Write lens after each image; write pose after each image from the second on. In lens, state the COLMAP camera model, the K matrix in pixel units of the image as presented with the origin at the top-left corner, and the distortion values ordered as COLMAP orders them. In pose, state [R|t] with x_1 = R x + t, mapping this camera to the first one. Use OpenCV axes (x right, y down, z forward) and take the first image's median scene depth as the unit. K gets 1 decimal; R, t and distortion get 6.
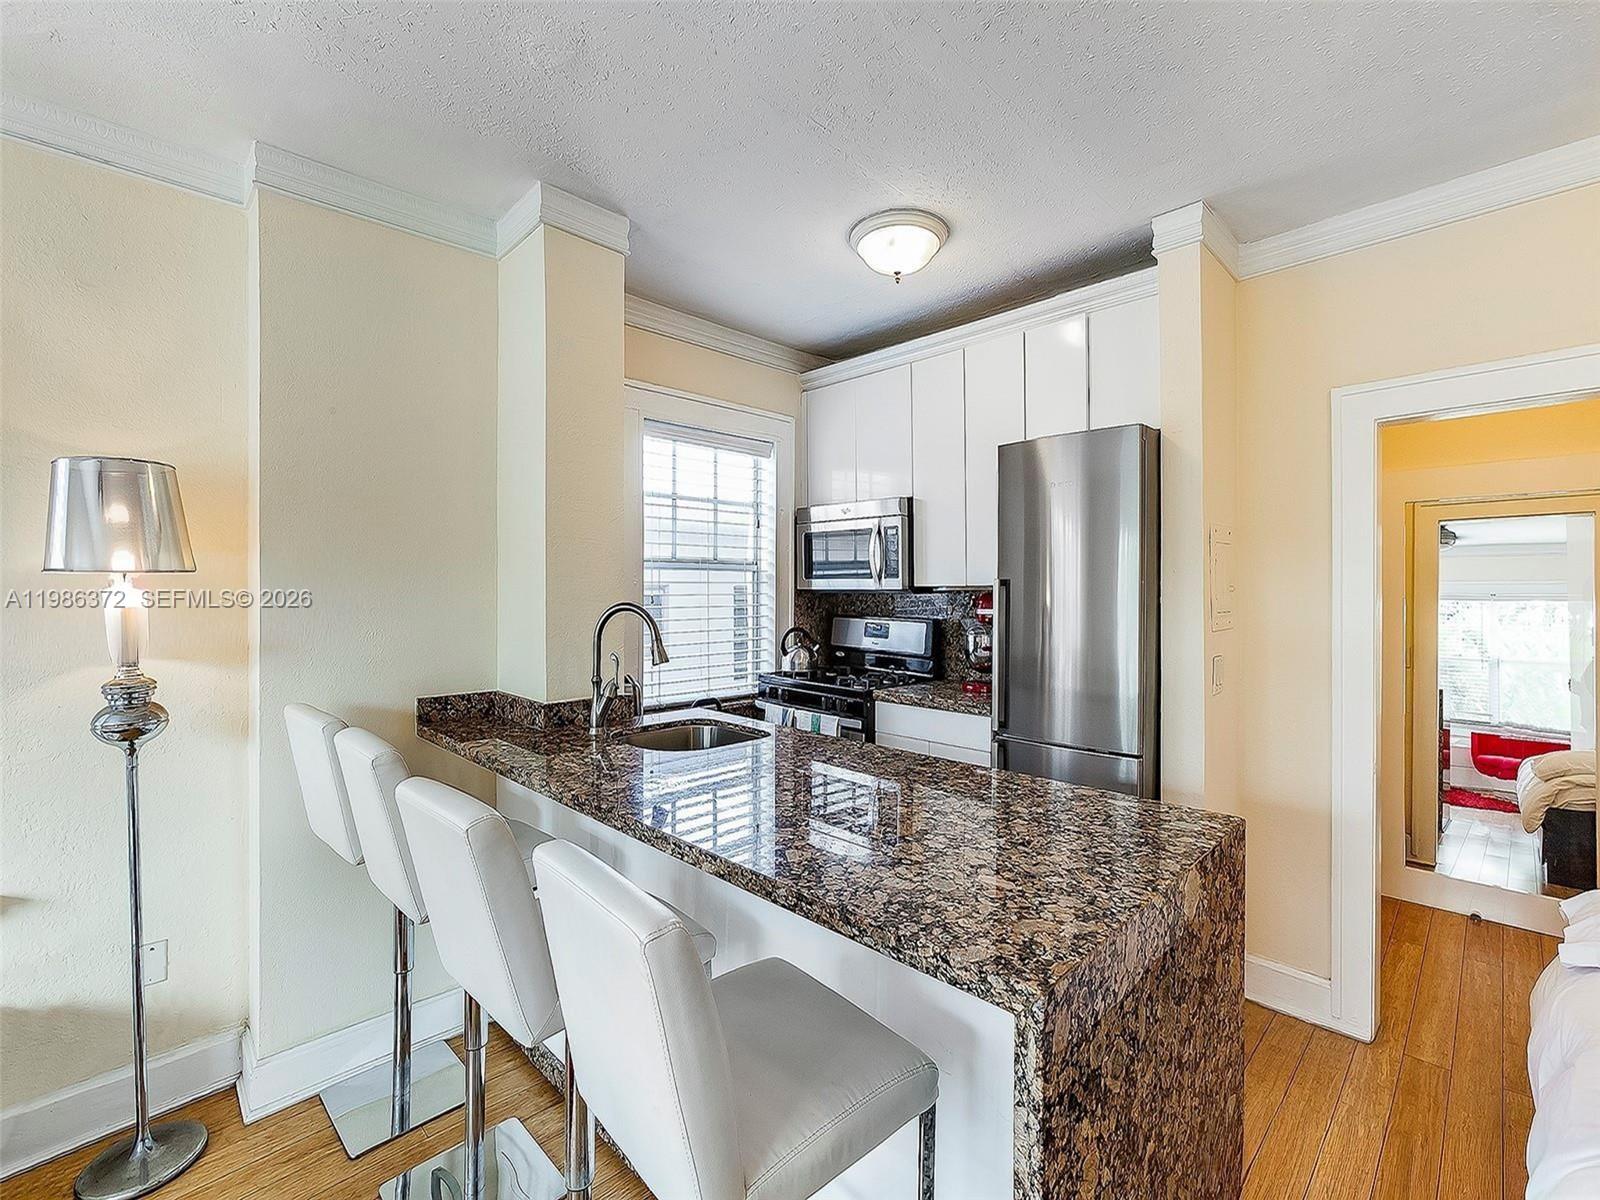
lens RADIAL K [[714.2, 0, 800.0], [0, 714.2, 600.0], [0, 0, 1]] dist [-0.002175, -0.000391]
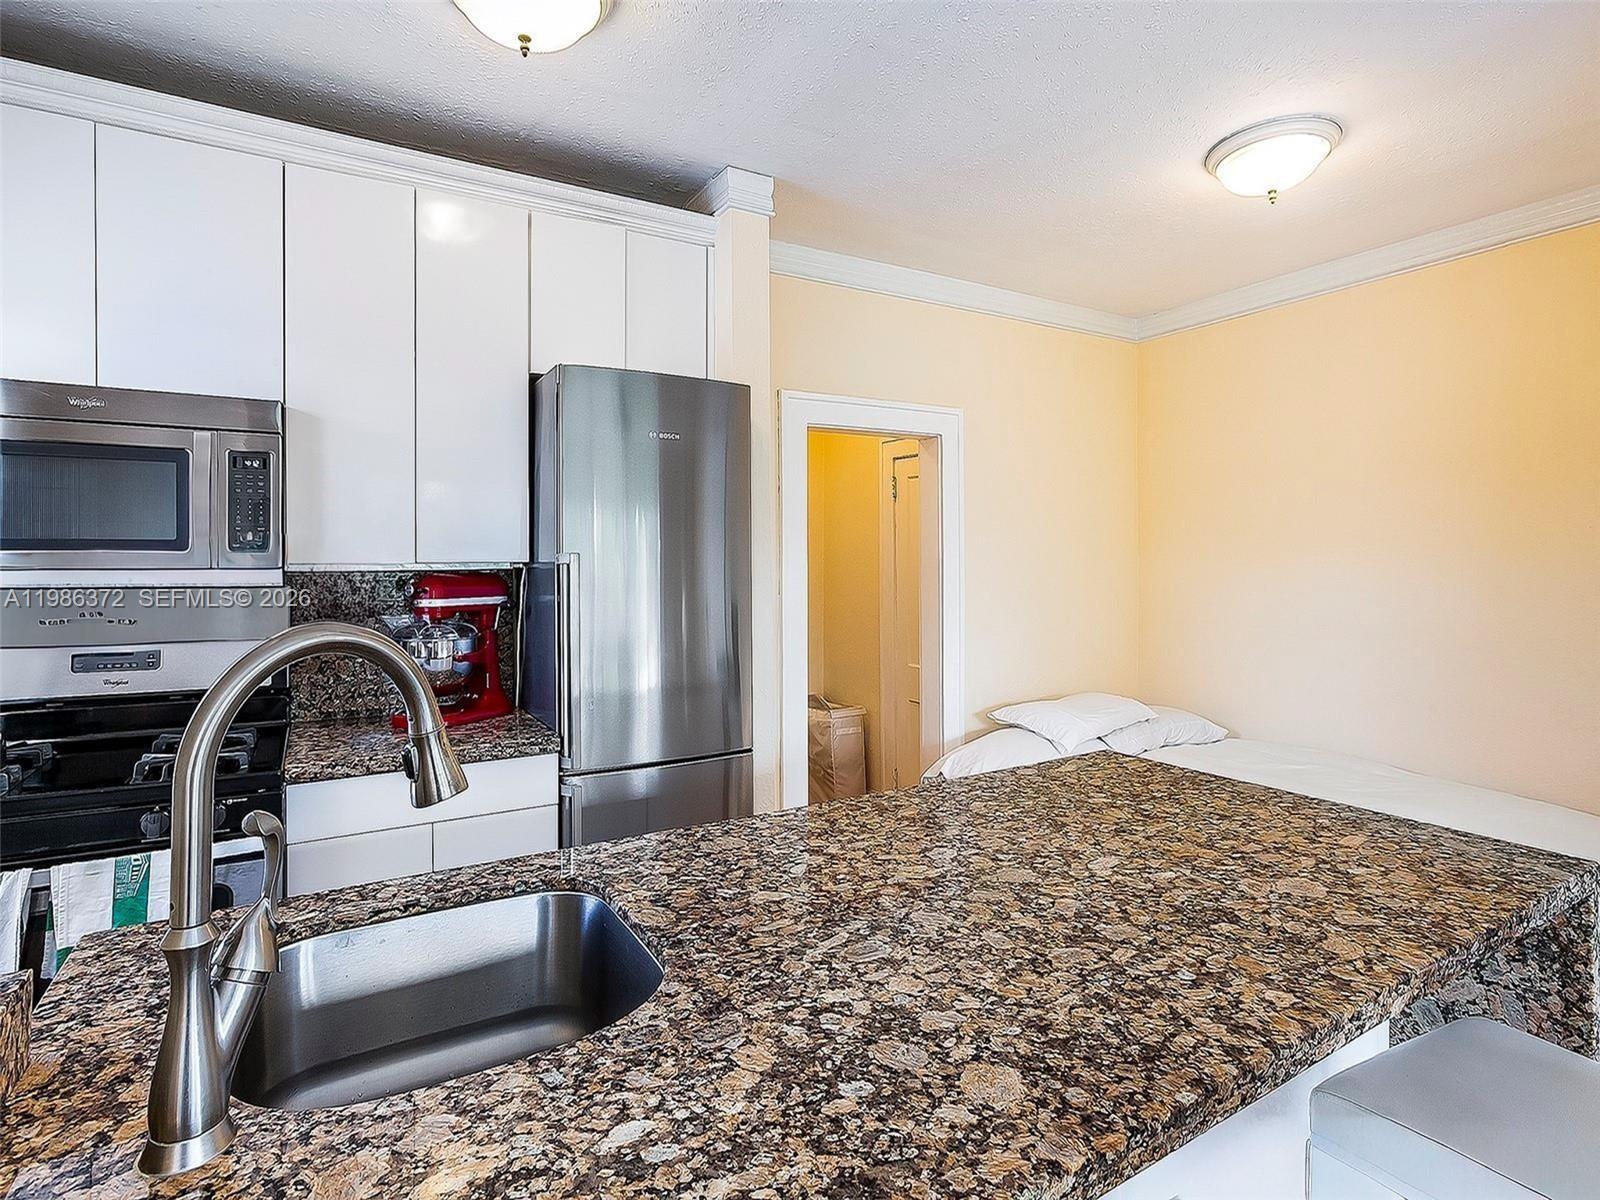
lens RADIAL K [[794.3, 0, 792.6], [0, 794.3, 552.0], [0, 0, 1]] dist [-0.001970, -0.000447]
pose [[0.239542, 0.017605, 0.970726, -0.481228], [0.025745, 0.999369, -0.024477, -0.006333], [-0.970545, 0.030855, 0.238938, 0.695978]]
